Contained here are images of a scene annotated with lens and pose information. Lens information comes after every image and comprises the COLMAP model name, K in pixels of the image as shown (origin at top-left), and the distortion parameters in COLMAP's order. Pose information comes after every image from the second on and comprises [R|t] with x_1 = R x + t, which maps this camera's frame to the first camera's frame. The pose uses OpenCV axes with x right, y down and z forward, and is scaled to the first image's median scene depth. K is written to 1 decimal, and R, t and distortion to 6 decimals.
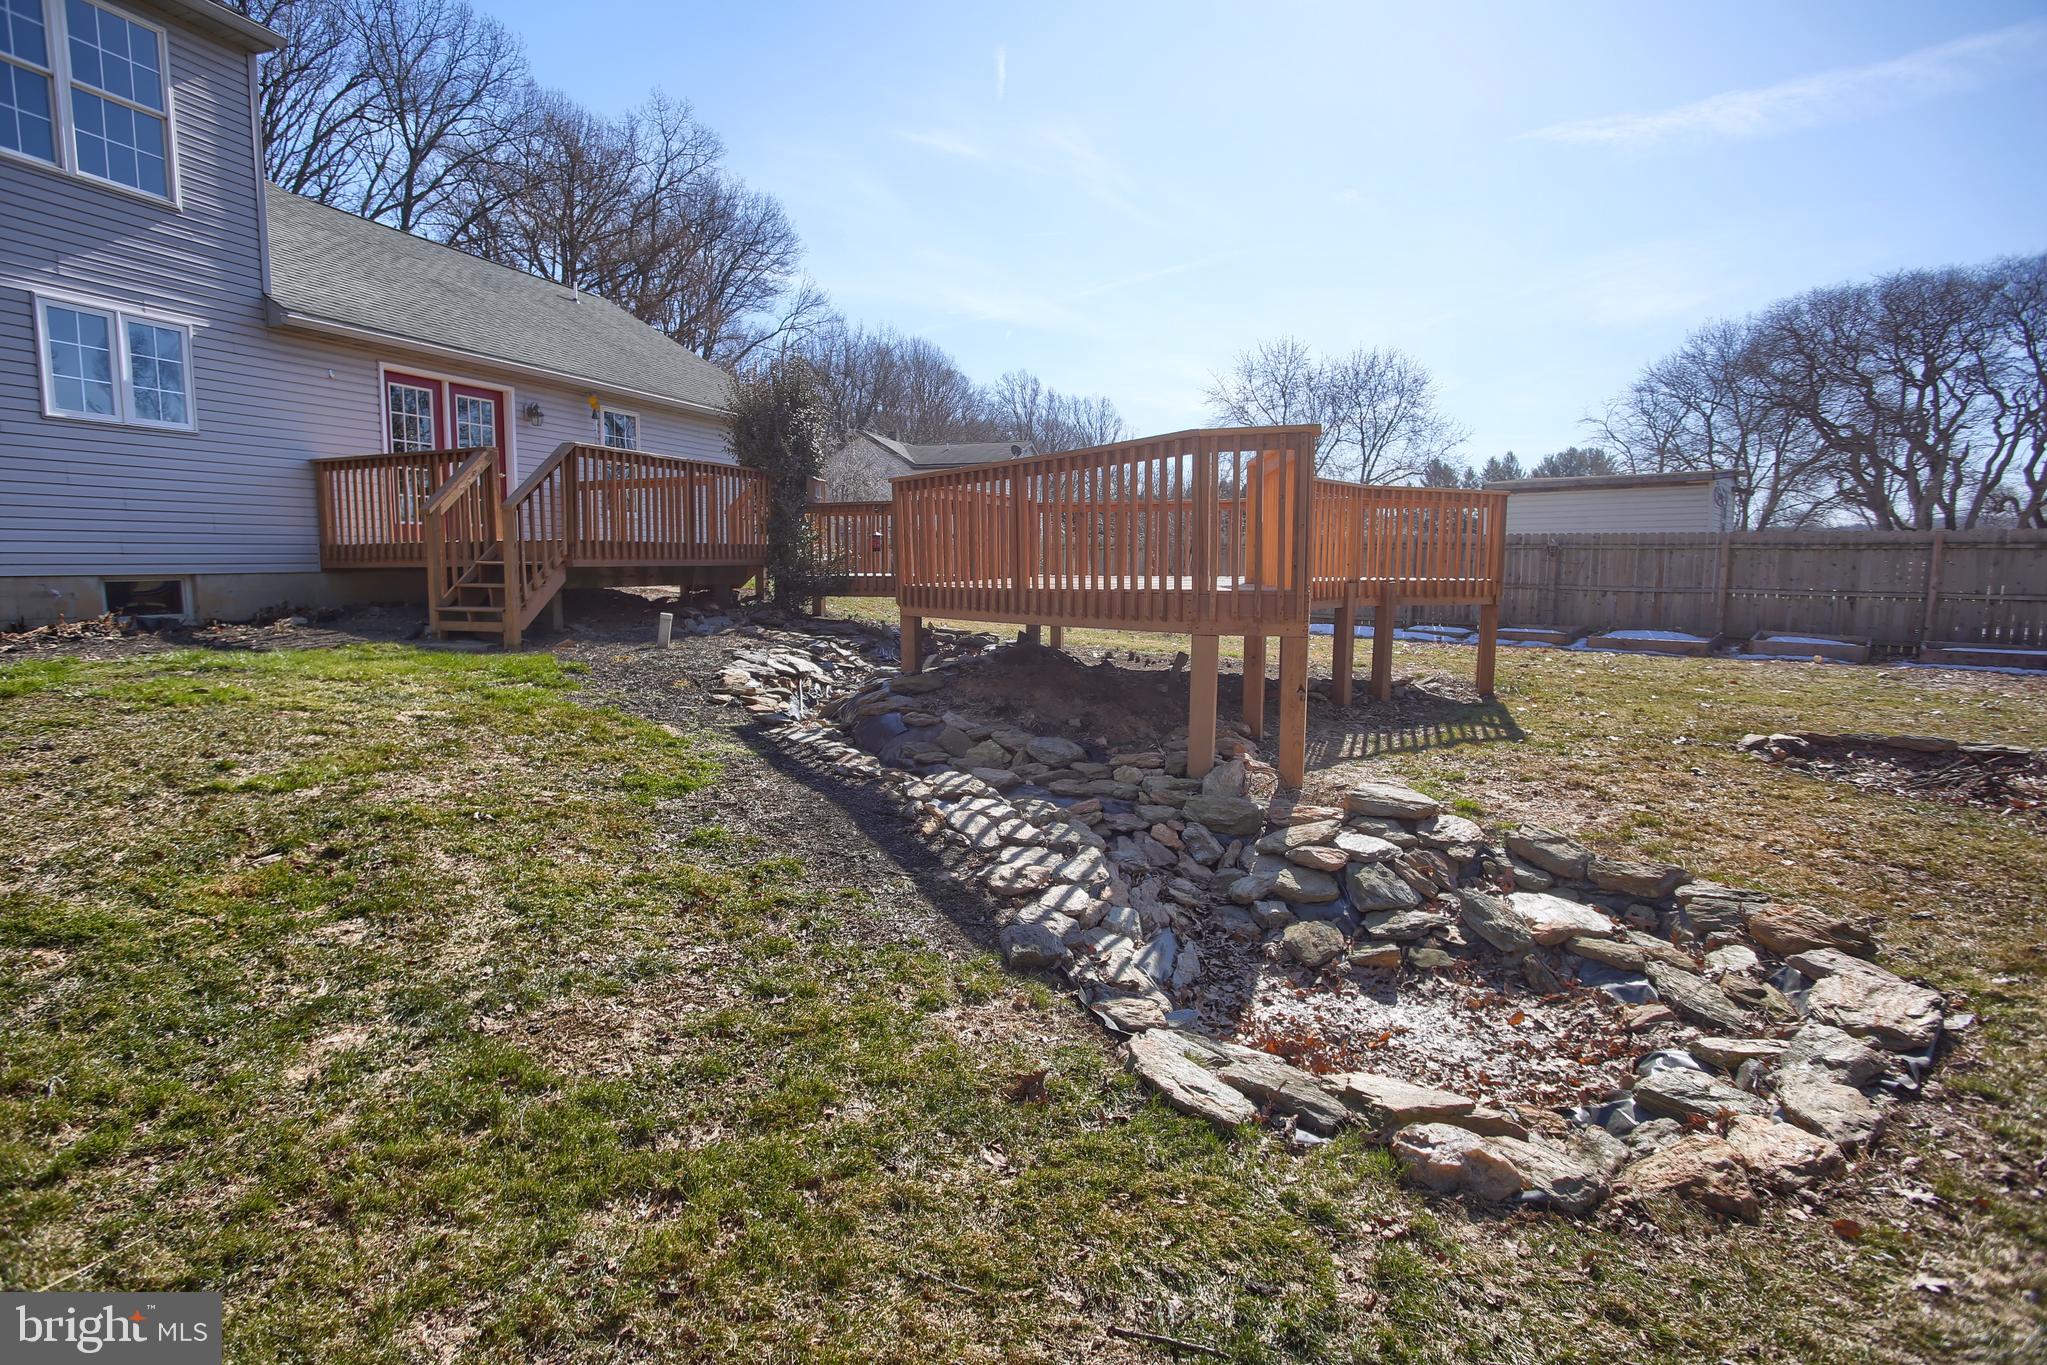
lens RADIAL K [[1014.2, 0, 1030.5], [0, 1014.2, 687.4], [0, 0, 1]] dist [-0.056798, 0.014937]
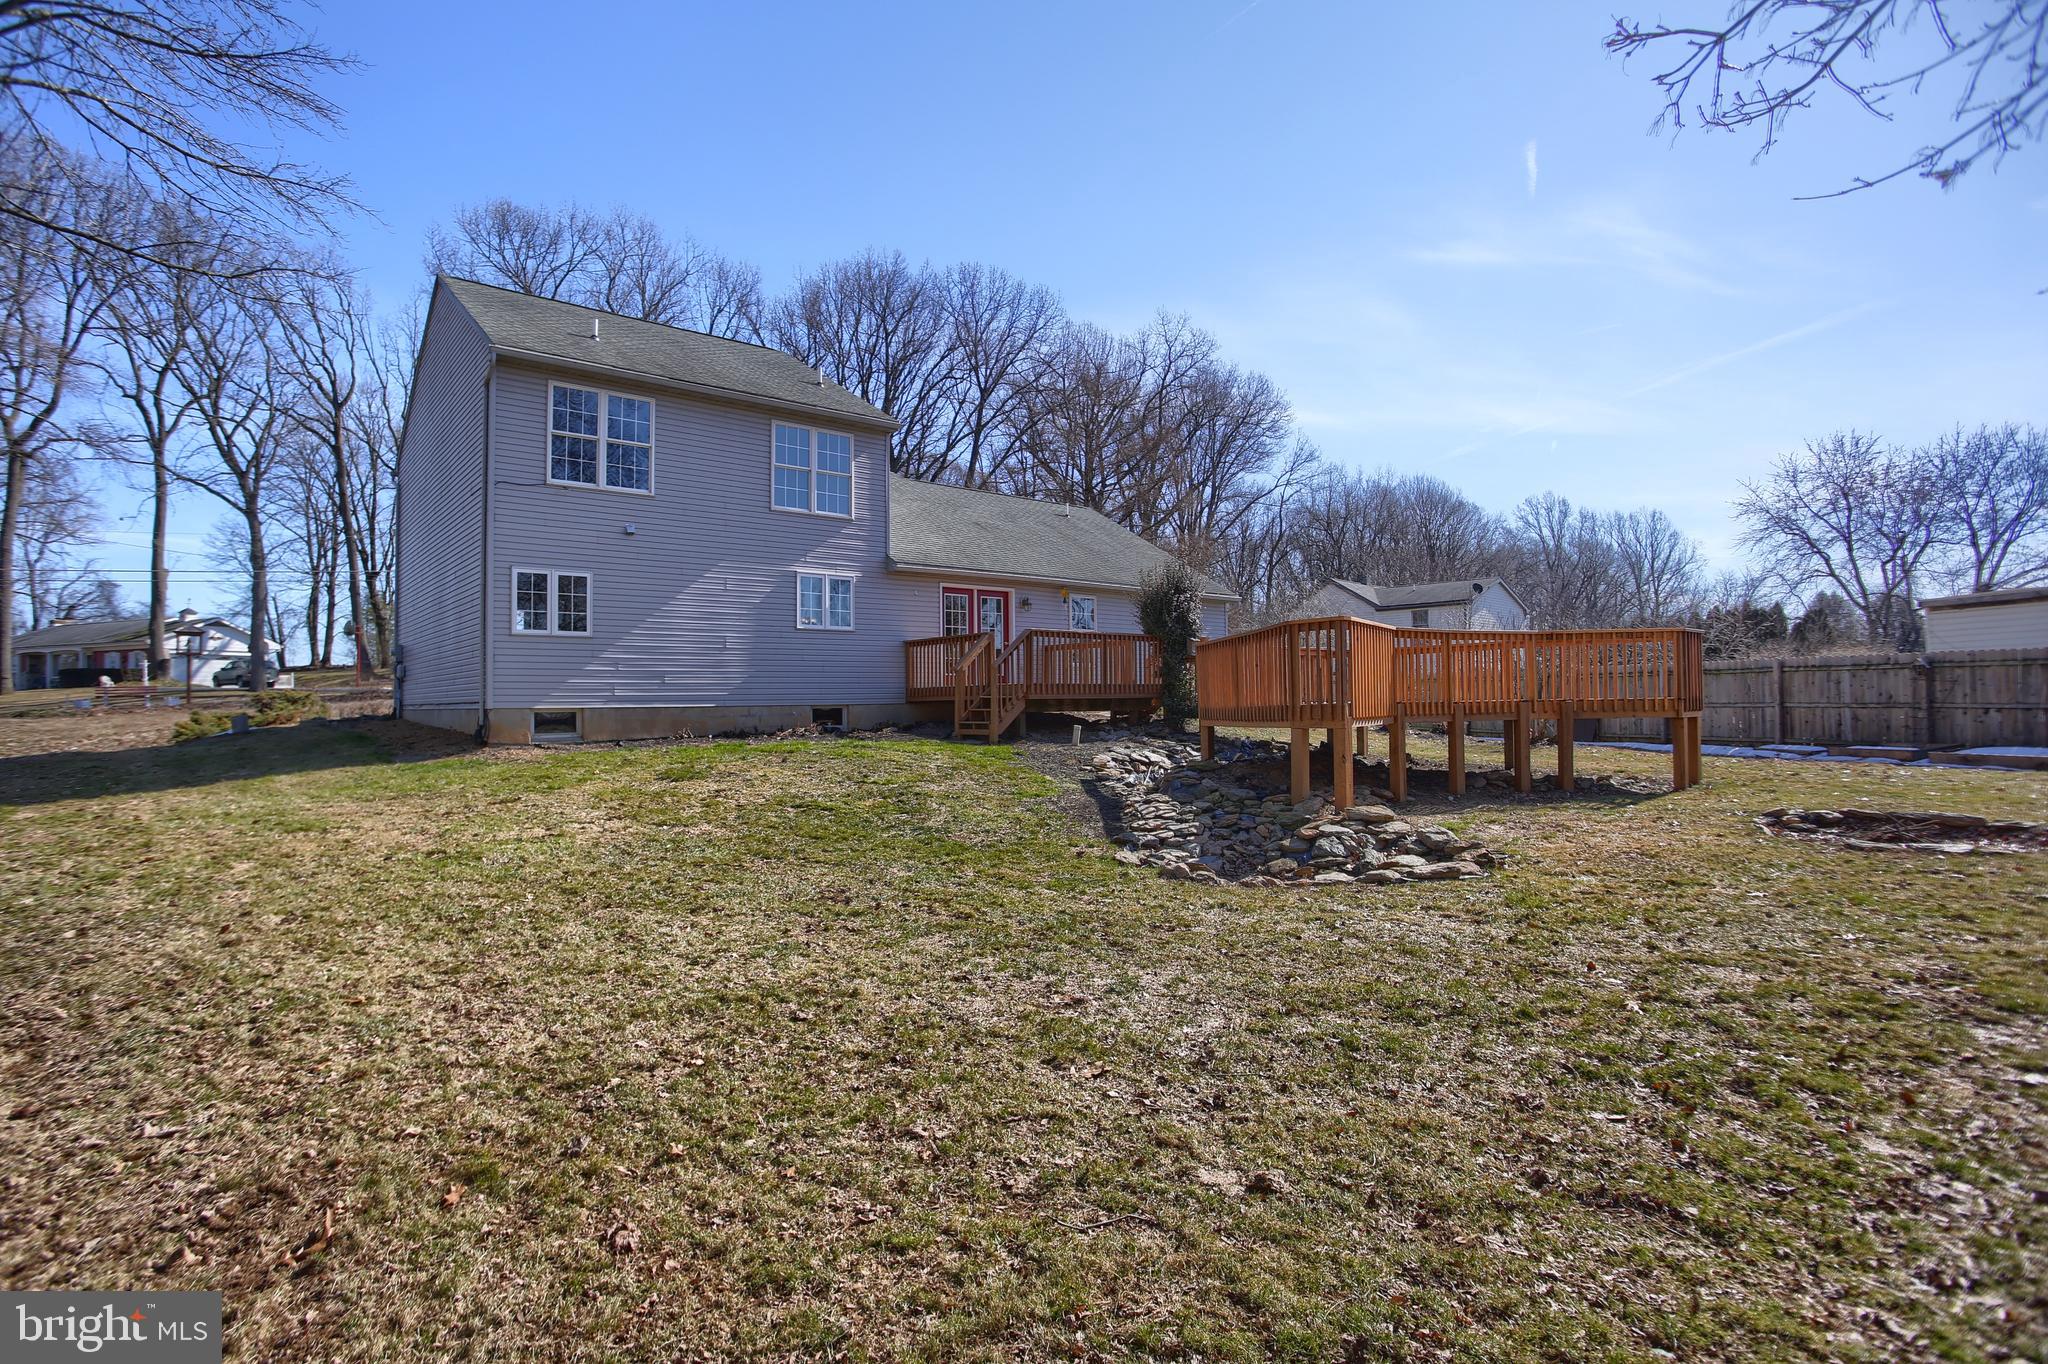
lens RADIAL K [[1014.7, 0, 1023.5], [0, 1014.7, 676.1], [0, 0, 1]] dist [-0.056798, 0.014937]
pose [[0.873293, -0.025818, -0.486511, 0.116506], [-0.045278, 0.989972, -0.133810, 0.022782], [0.485087, 0.138883, 0.863367, -0.157130]]
